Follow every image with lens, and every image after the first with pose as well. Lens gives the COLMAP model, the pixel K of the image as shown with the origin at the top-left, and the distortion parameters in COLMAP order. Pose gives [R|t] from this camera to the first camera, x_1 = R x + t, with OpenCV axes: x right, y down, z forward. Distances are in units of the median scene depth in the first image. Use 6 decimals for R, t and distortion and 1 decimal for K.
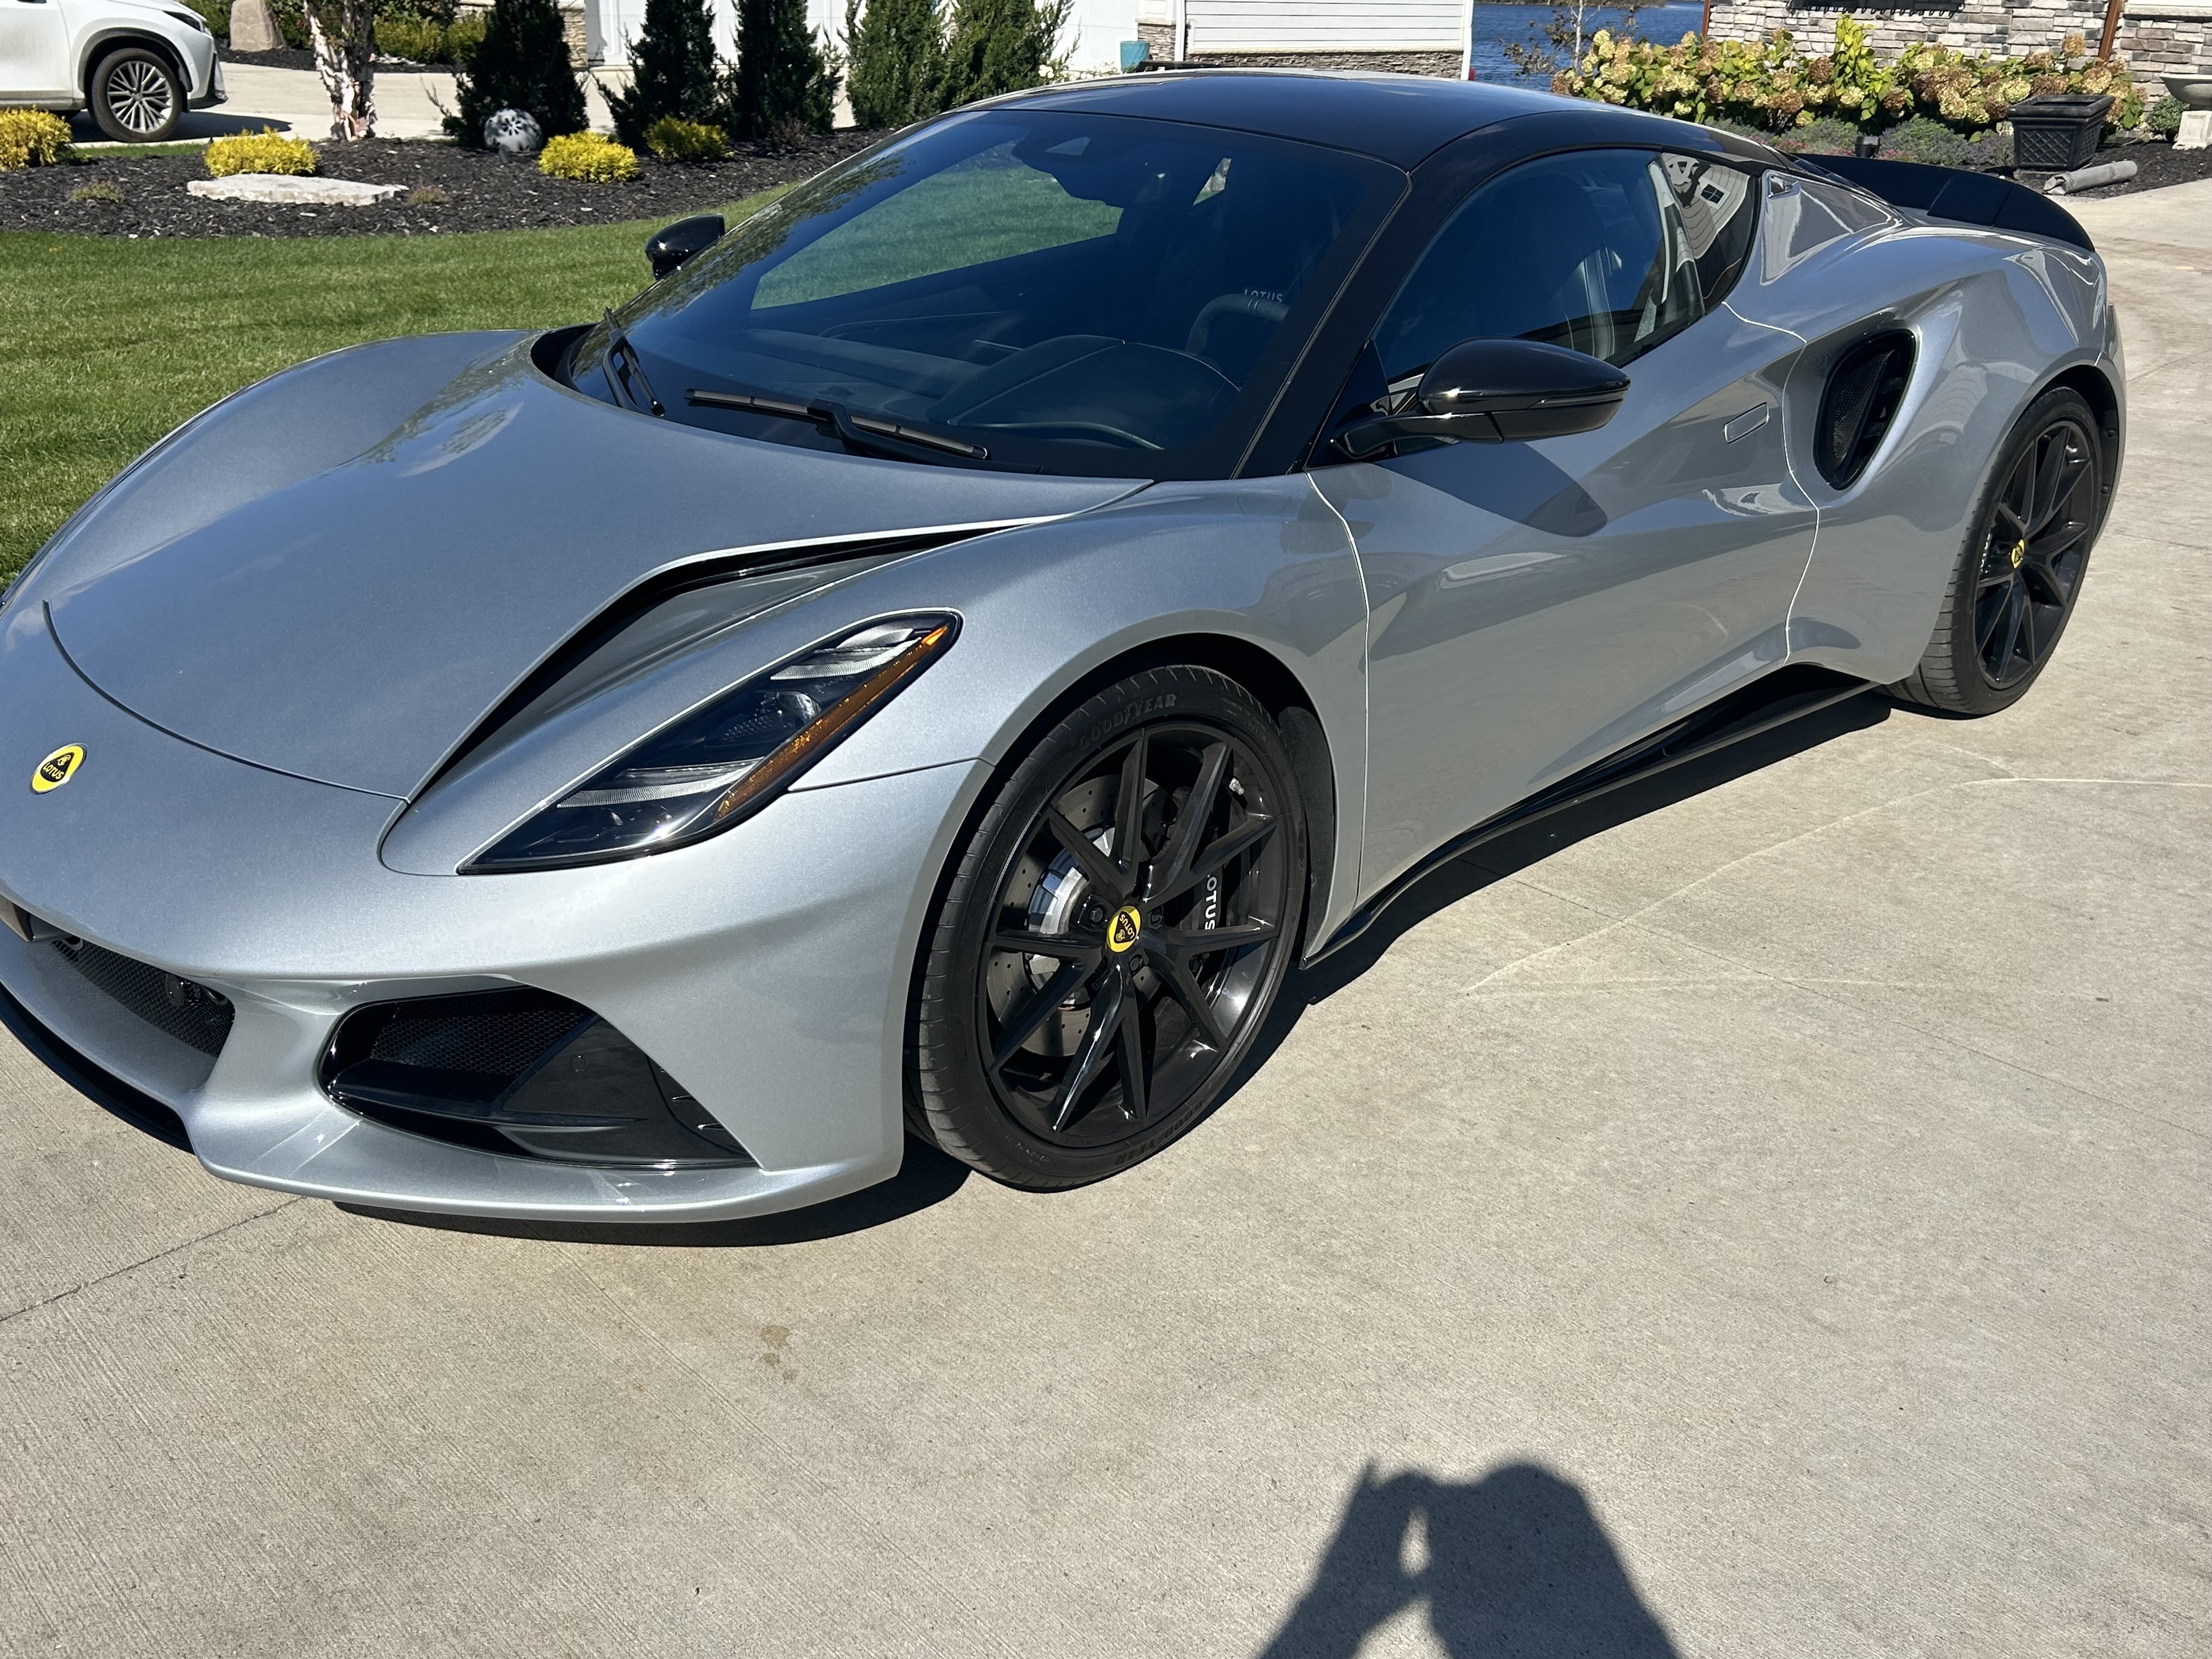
lens RADIAL K [[2042.7, 0, 1098.8], [0, 2042.7, 831.5], [0, 0, 1]] dist [0.001472, 0.000000]
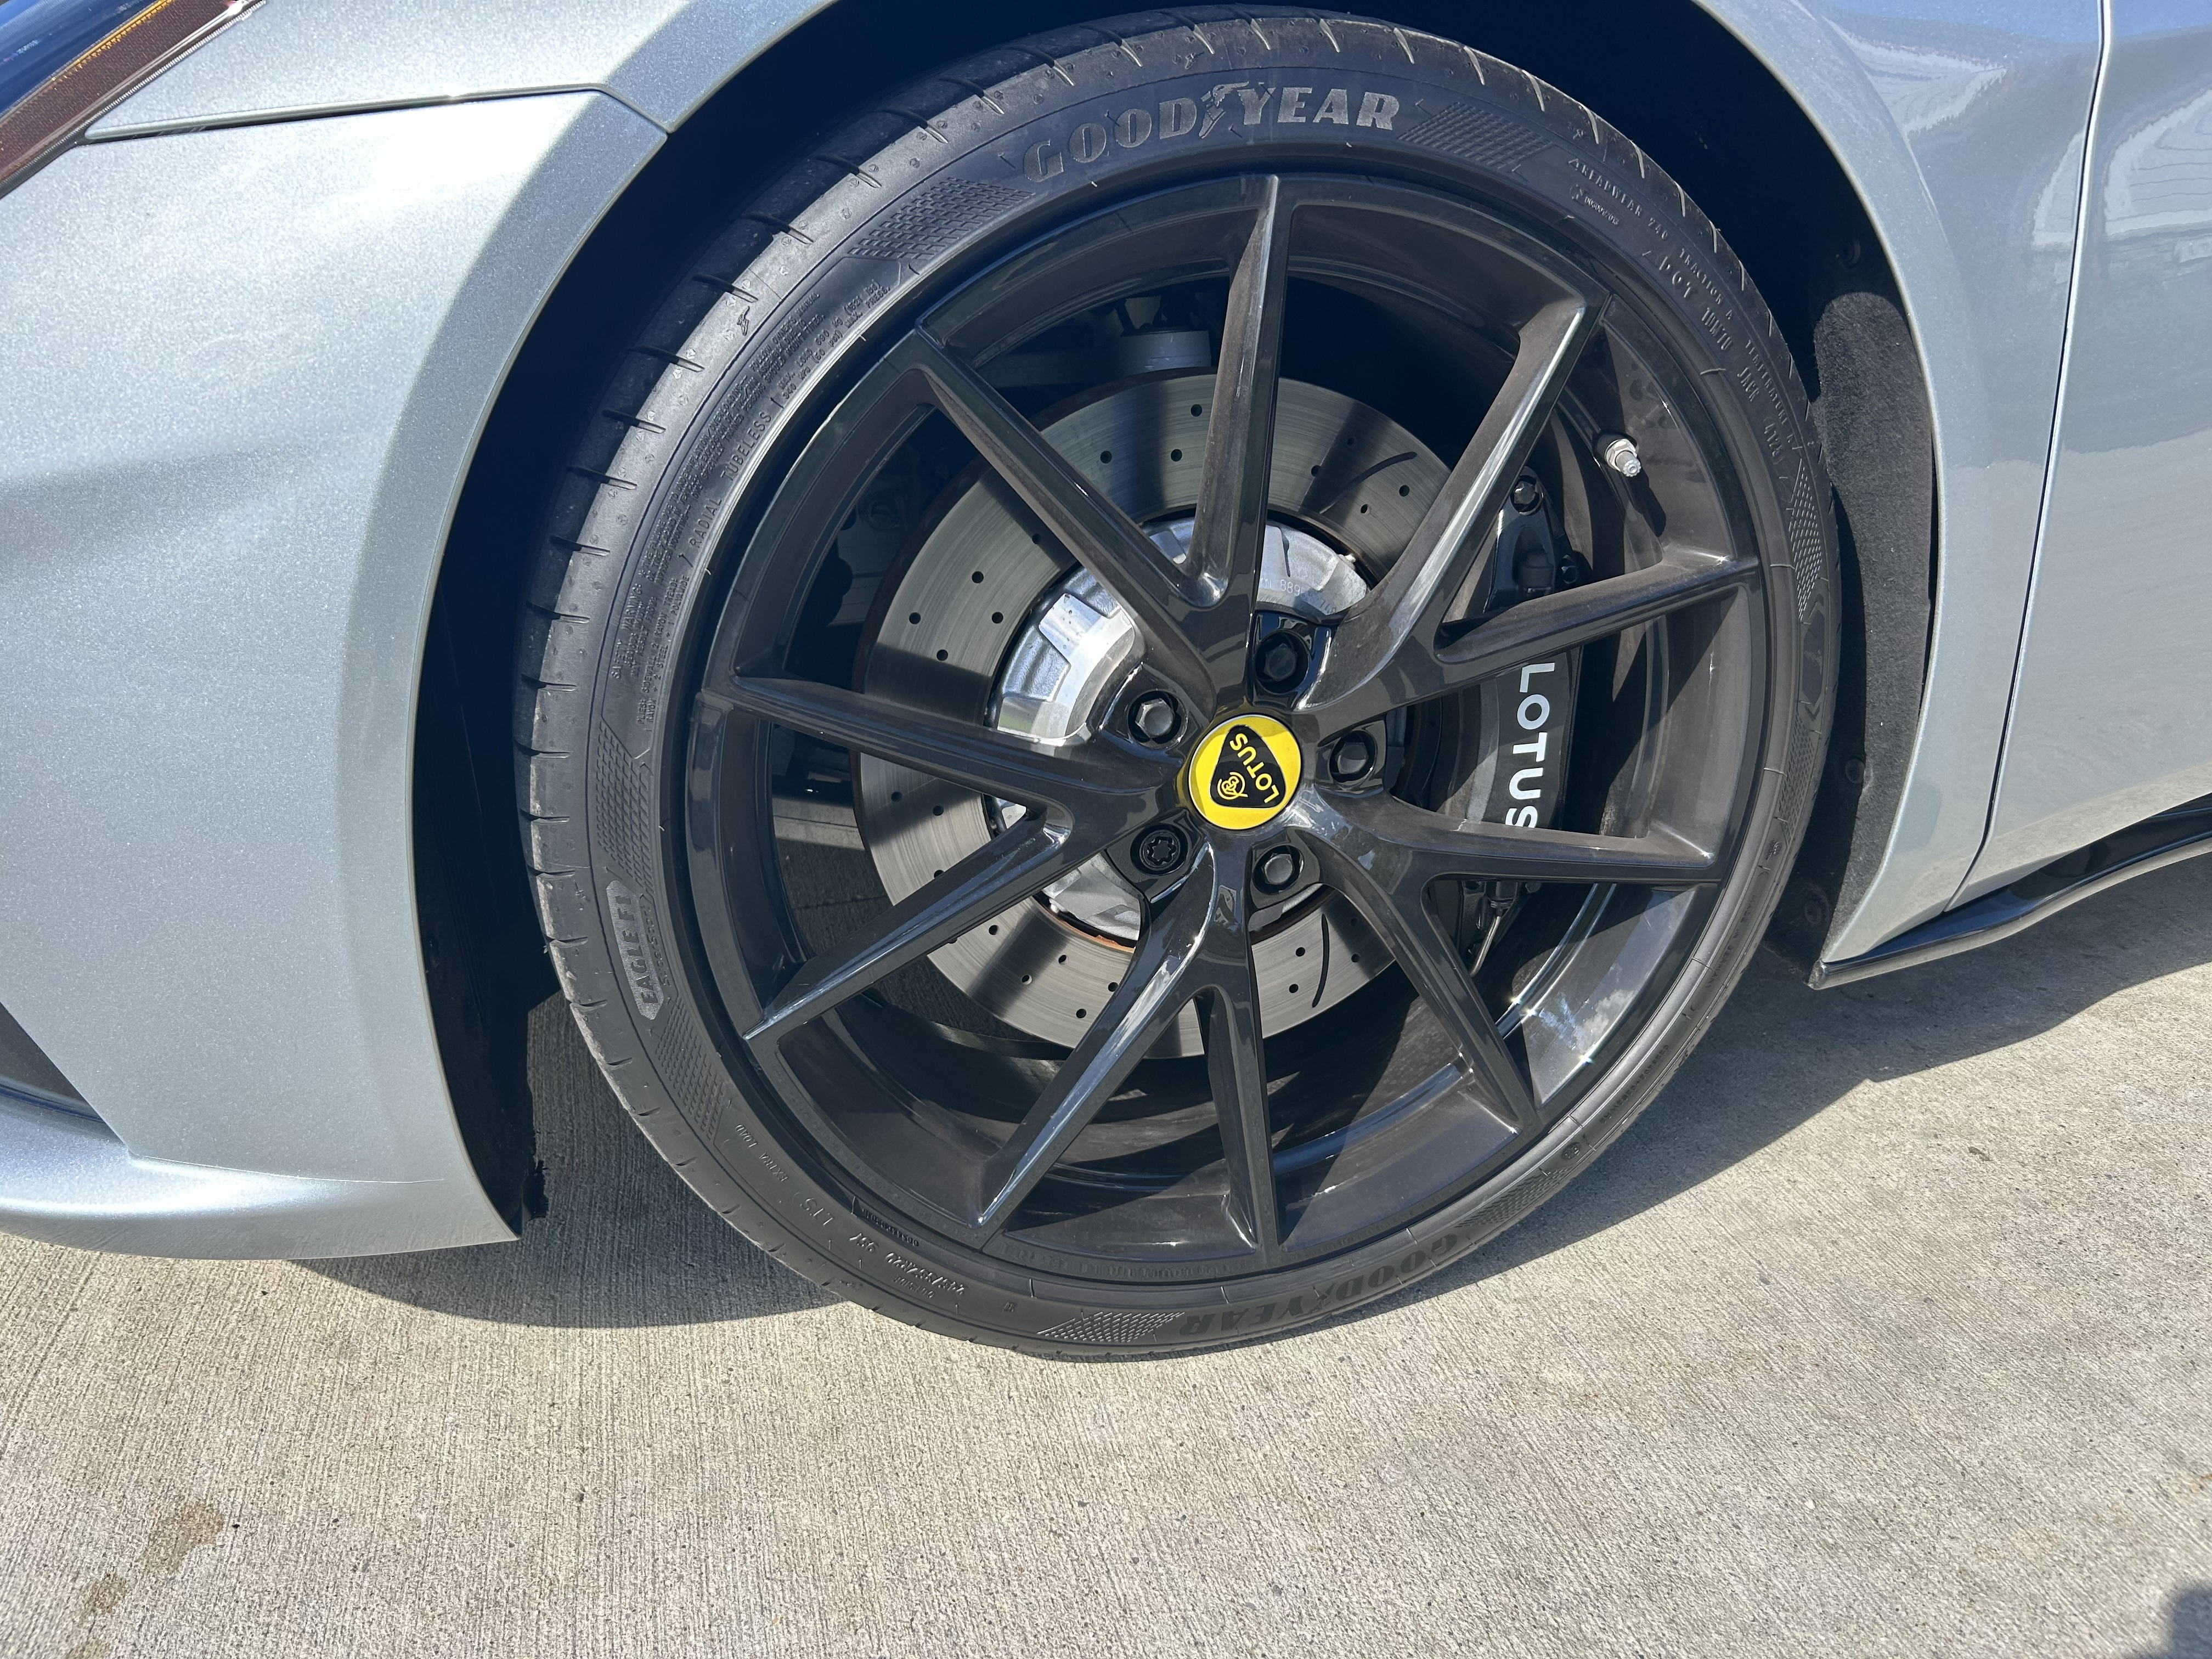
lens RADIAL K [[1671.1, 0, 1123.8], [0, 1671.1, 837.9], [0, 0, 1]] dist [0.003174, -0.002575]
pose [[0.887343, 0.159623, -0.432599, 0.128281], [-0.159754, 0.986489, 0.036316, 0.050187], [0.432551, 0.036885, 0.900855, 0.669389]]
